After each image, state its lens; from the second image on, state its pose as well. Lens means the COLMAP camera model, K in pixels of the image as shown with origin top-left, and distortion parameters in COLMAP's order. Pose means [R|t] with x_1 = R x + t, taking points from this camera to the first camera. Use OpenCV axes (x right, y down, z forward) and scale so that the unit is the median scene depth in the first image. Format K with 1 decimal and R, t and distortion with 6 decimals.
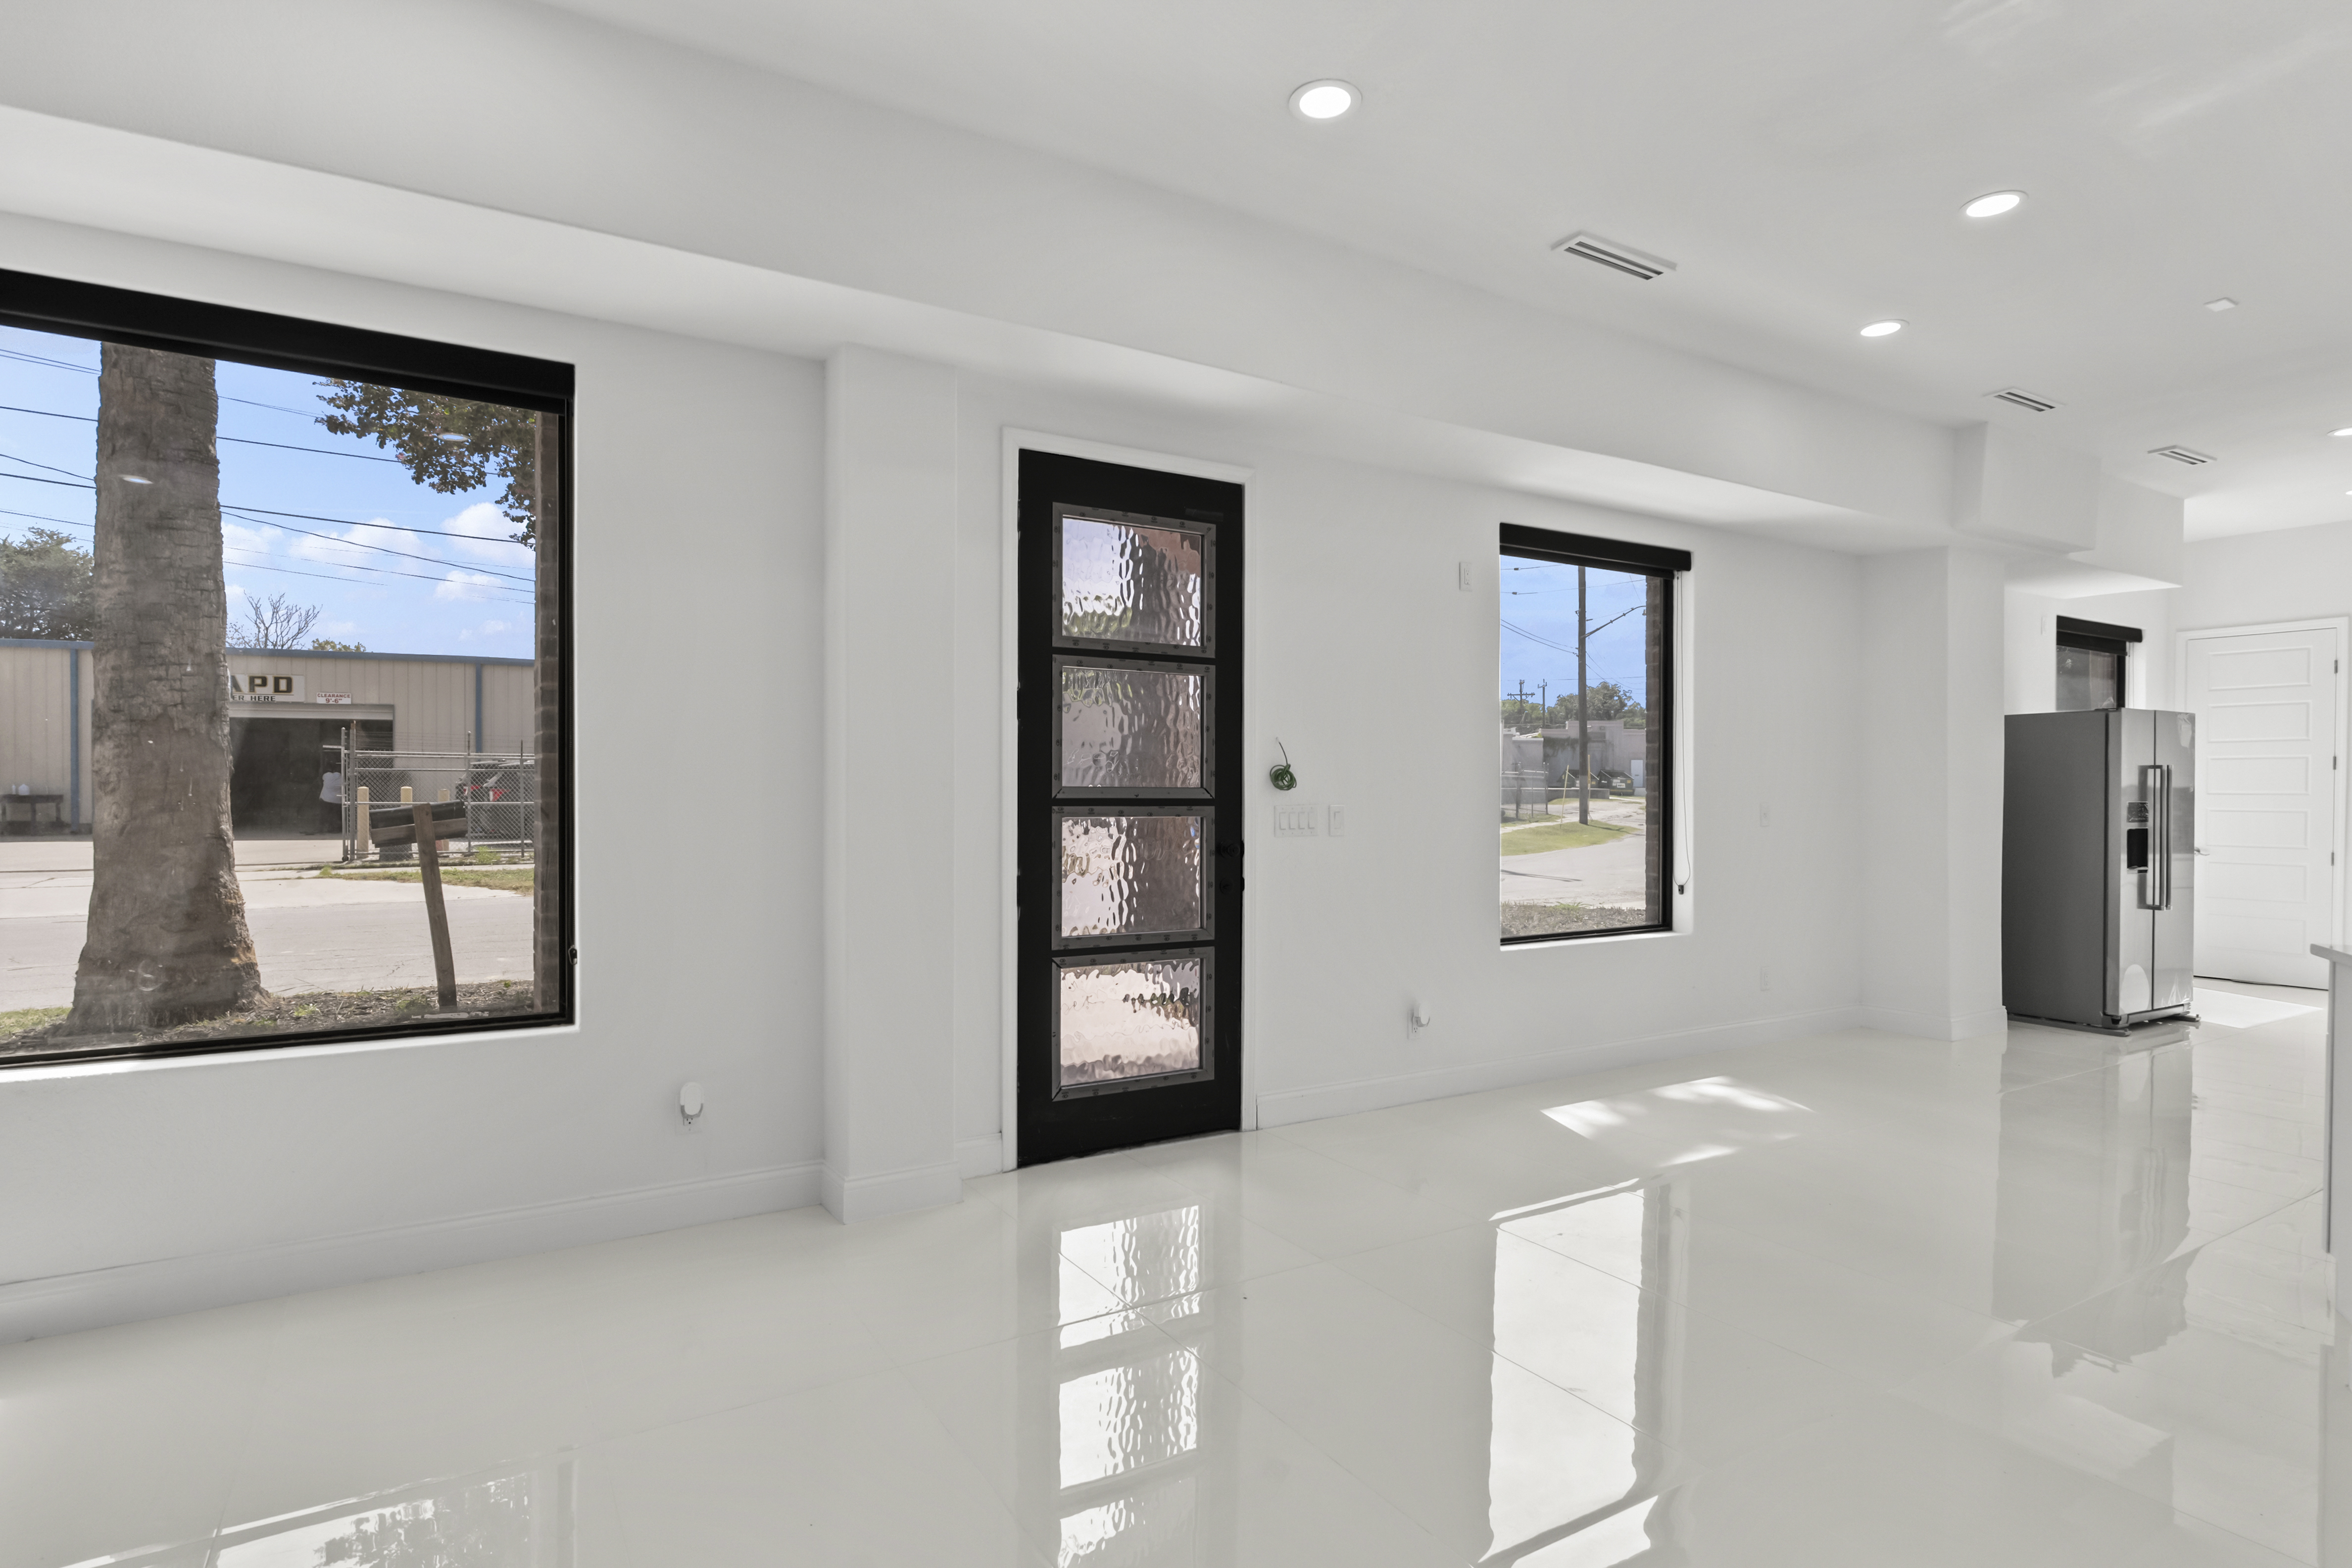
lens RADIAL K [[1218.9, 0, 1179.2], [0, 1218.9, 789.5], [0, 0, 1]] dist [0.000121, 0.000038]
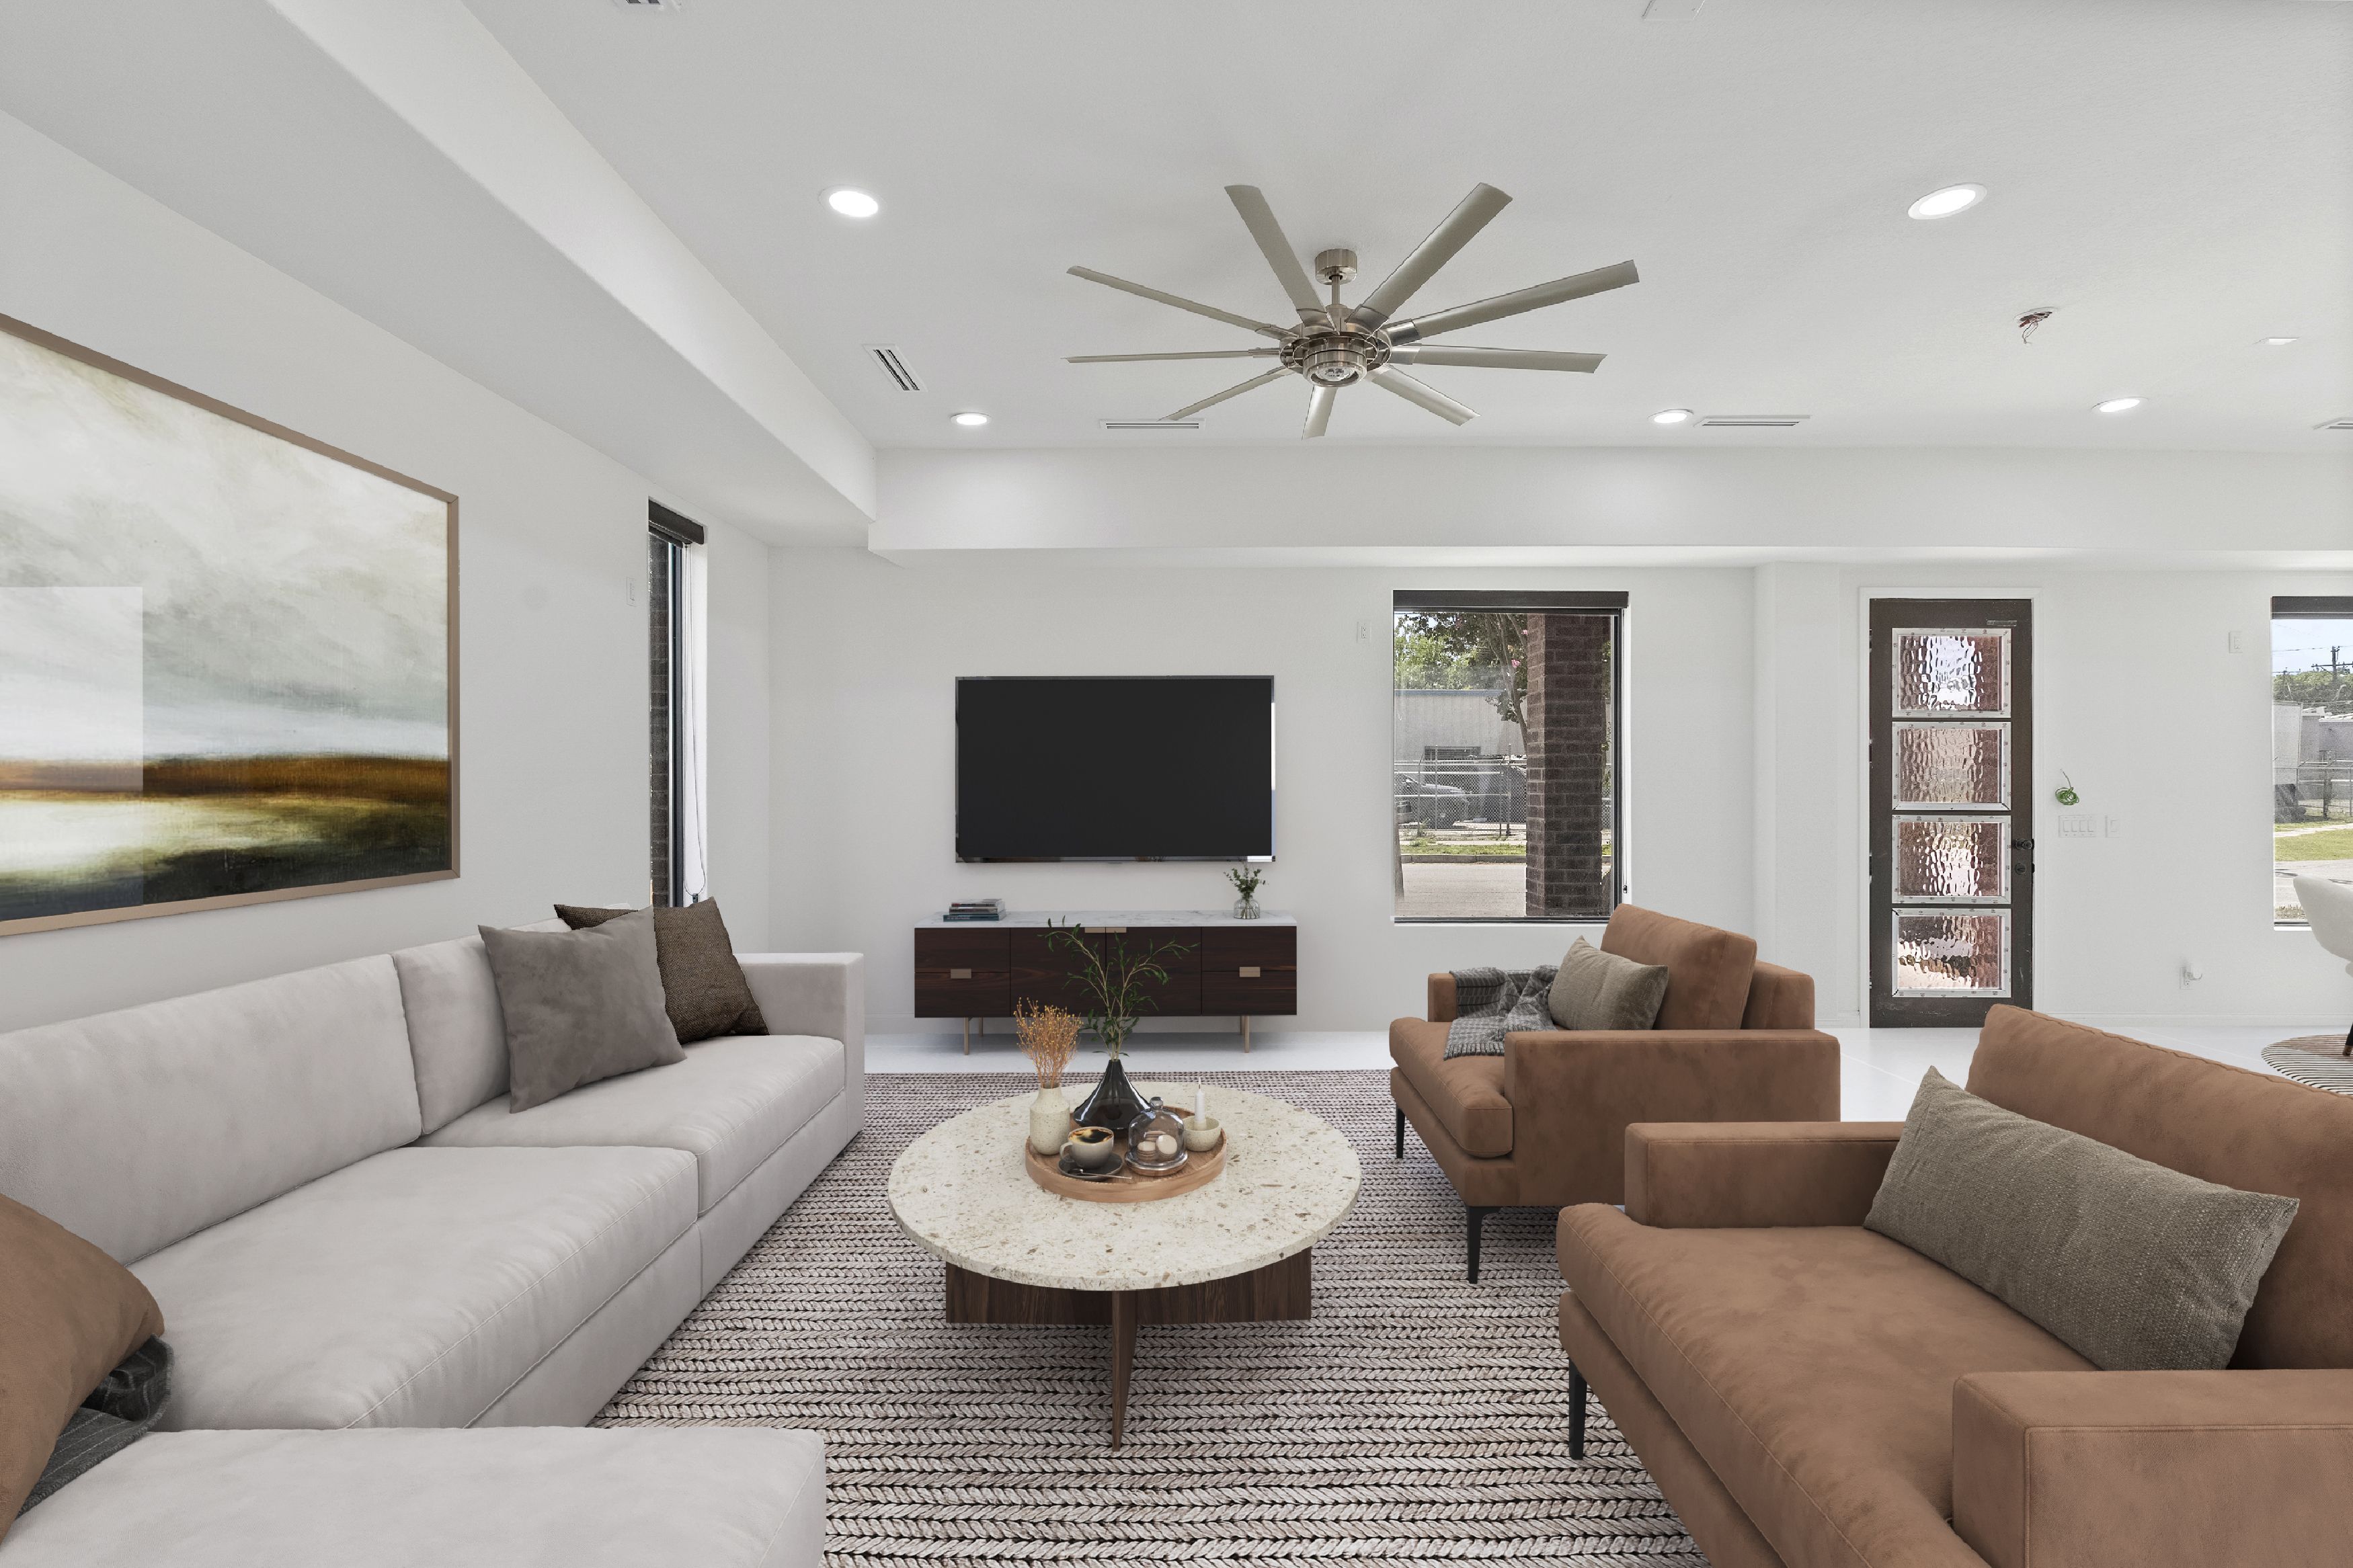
lens RADIAL K [[1098.0, 0, 1175.4], [0, 1098.0, 775.6], [0, 0, 1]] dist [-0.000062, -0.000075]
pose [[0.857248, -0.004565, -0.514884, -0.153529], [0.002266, 0.999984, -0.005093, -0.030241], [0.514899, 0.003199, 0.857245, -0.680083]]
